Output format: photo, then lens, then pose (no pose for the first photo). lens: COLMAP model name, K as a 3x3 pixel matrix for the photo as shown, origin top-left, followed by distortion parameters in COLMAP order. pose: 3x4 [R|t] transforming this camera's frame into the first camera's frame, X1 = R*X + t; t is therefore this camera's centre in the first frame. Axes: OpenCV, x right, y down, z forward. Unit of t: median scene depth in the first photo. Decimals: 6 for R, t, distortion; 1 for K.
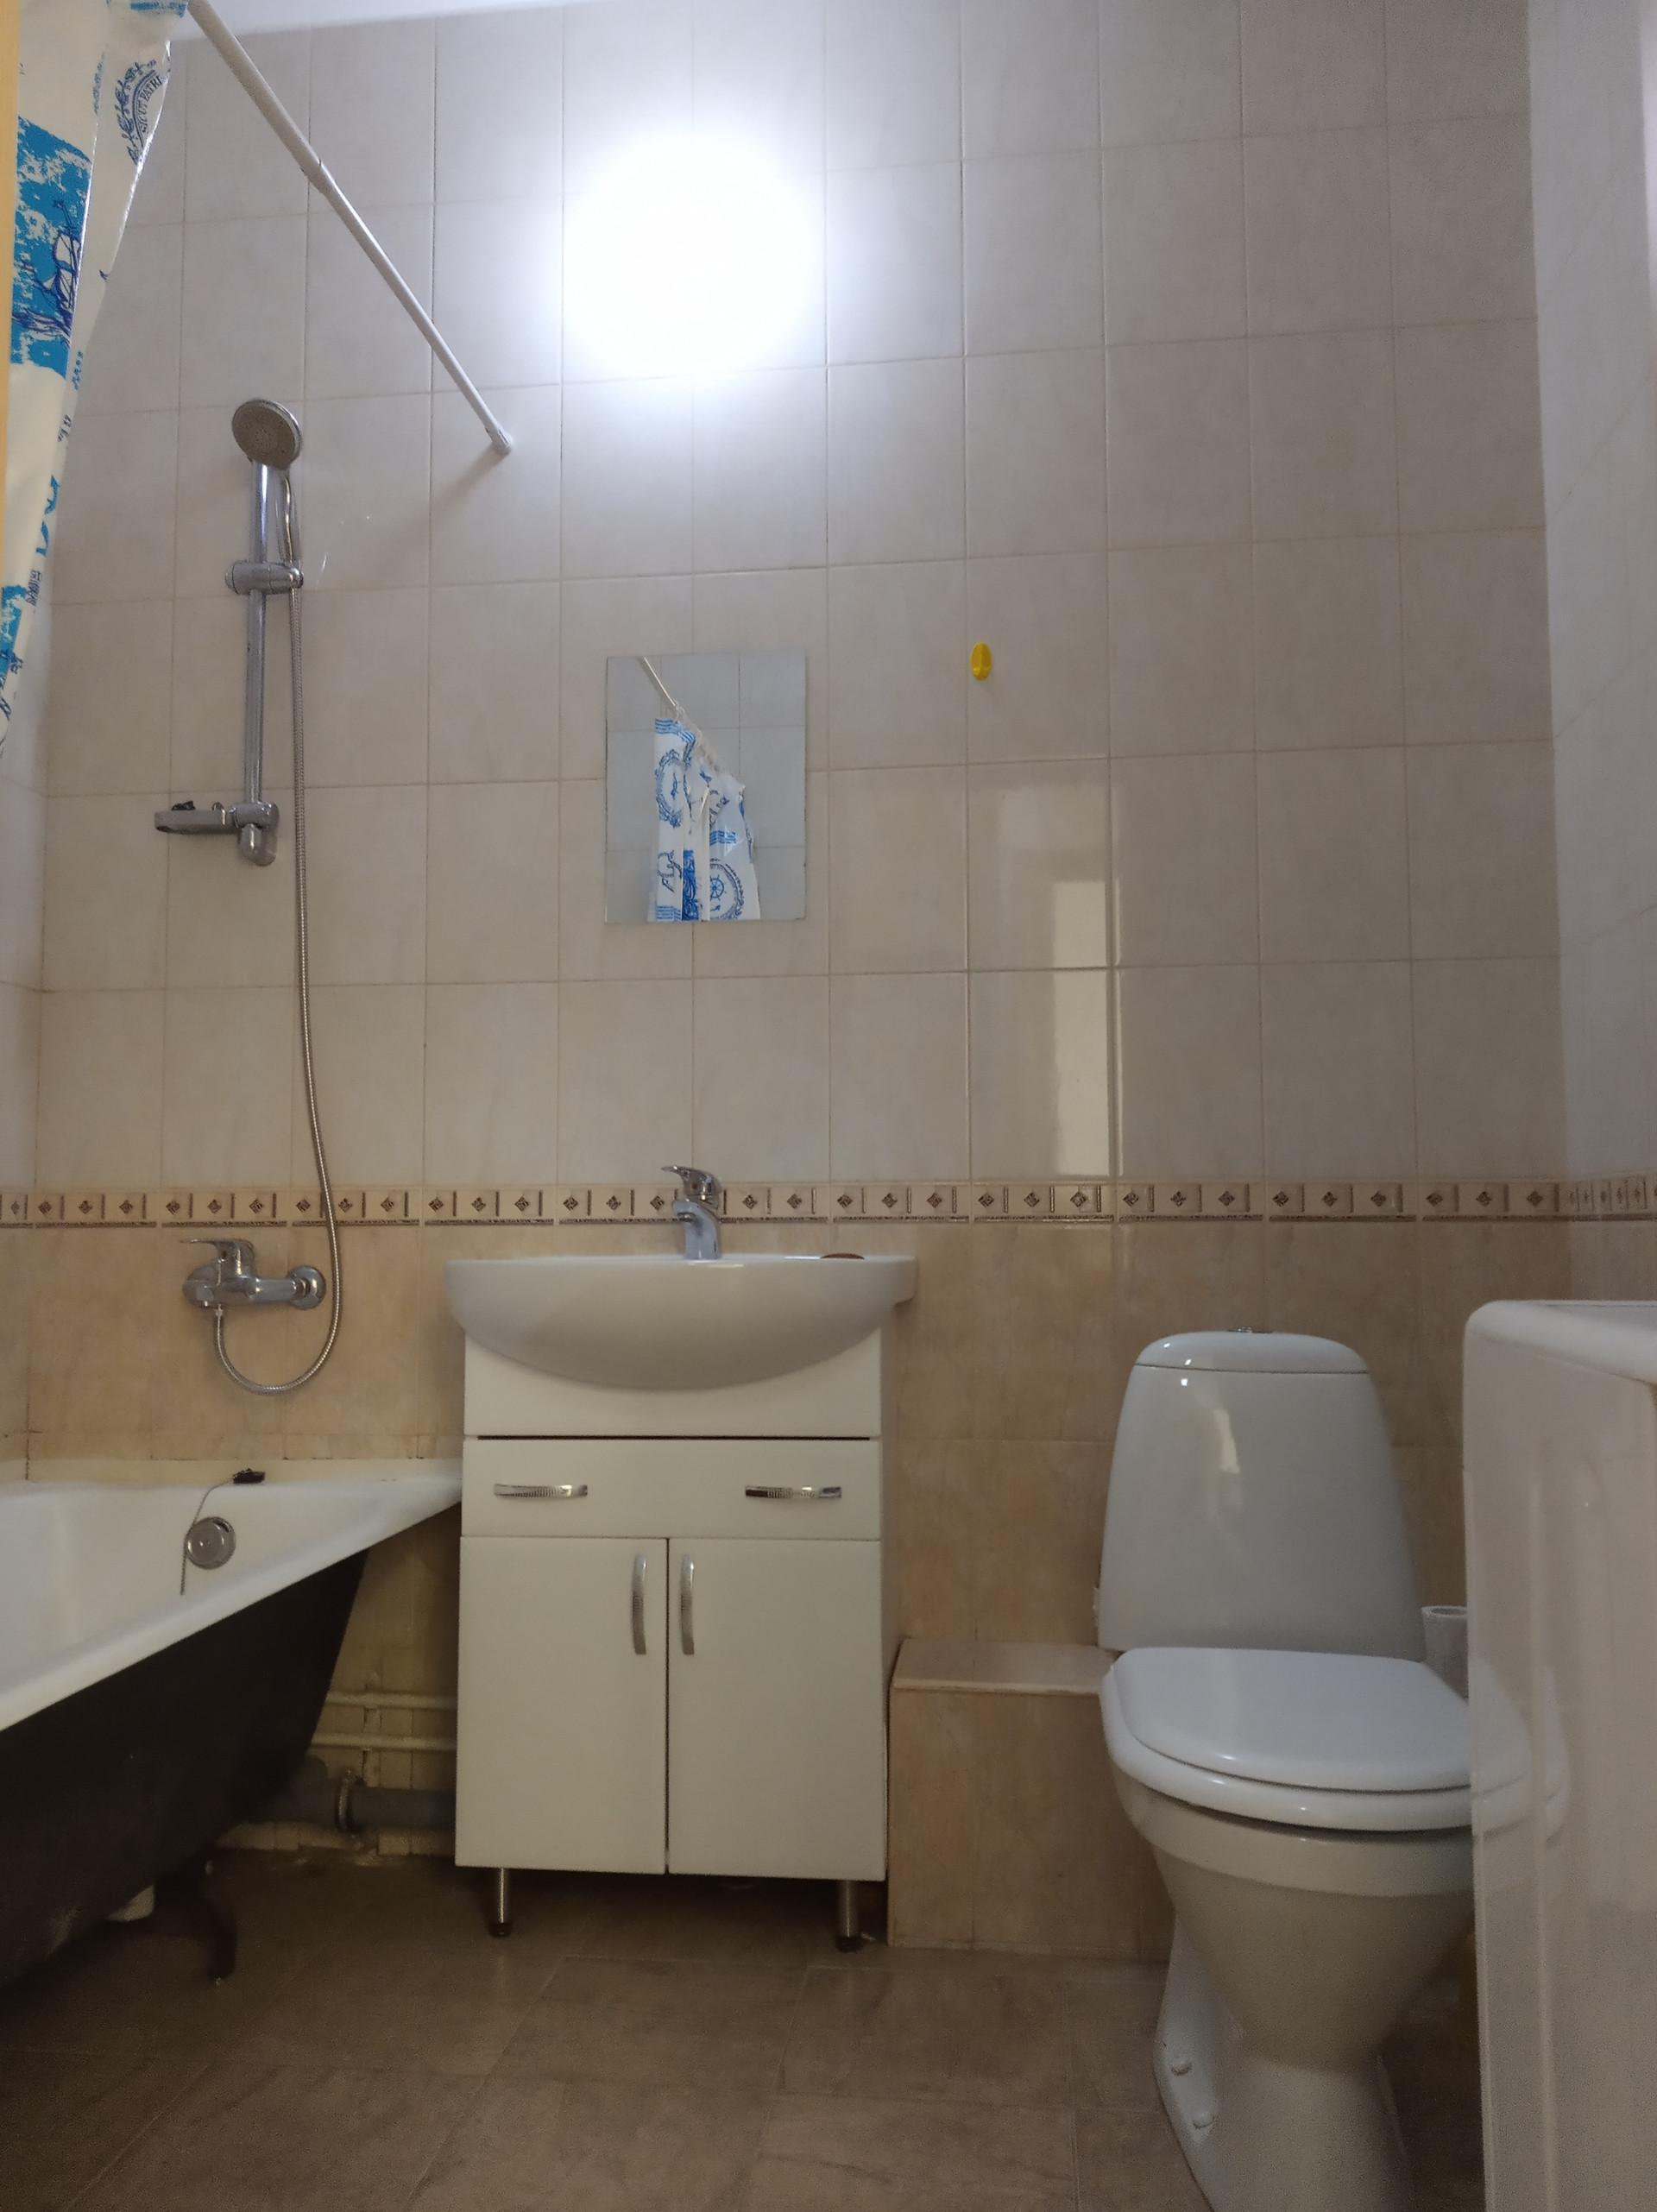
lens RADIAL K [[1705.0, 0, 865.5], [0, 1705.0, 1109.7], [0, 0, 1]] dist [0.087586, -0.133295]
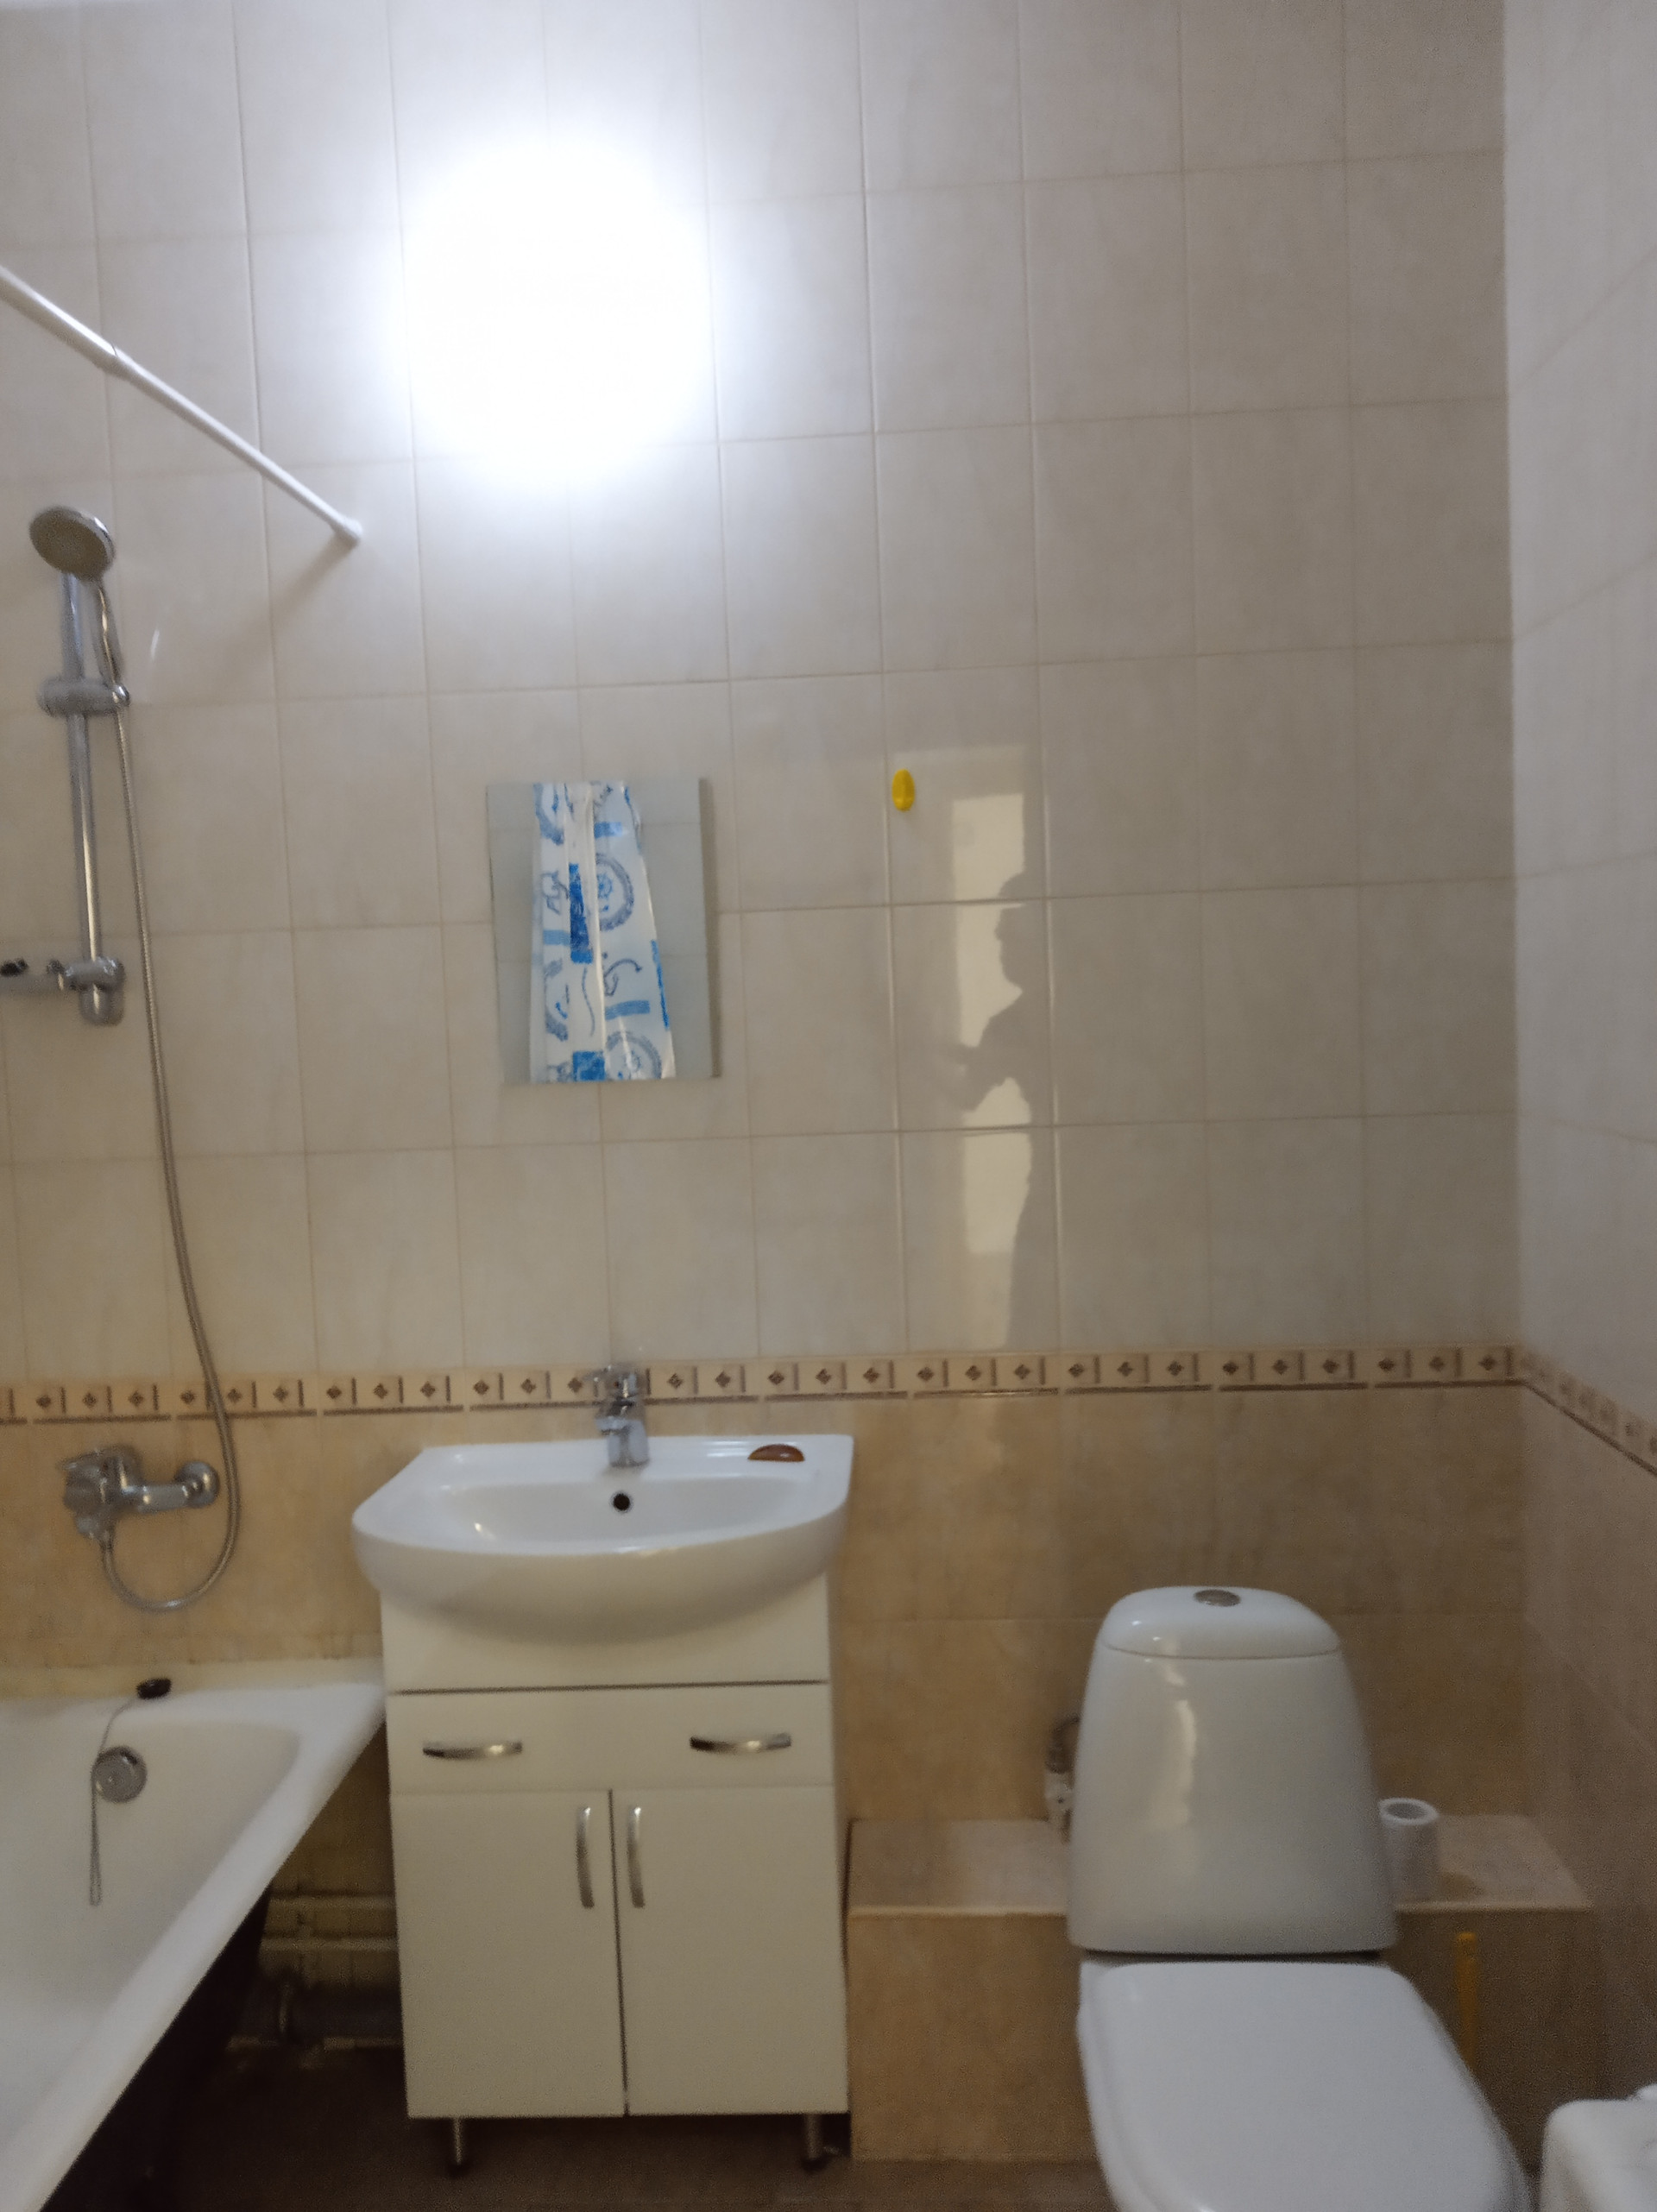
lens RADIAL K [[1705.0, 0, 865.5], [0, 1705.0, 1109.7], [0, 0, 1]] dist [0.087586, -0.133295]
pose [[0.996966, -0.037597, 0.068151, -0.021514], [0.027794, 0.989837, 0.139464, -0.223402], [-0.072702, -0.137147, 0.987879, 0.079995]]
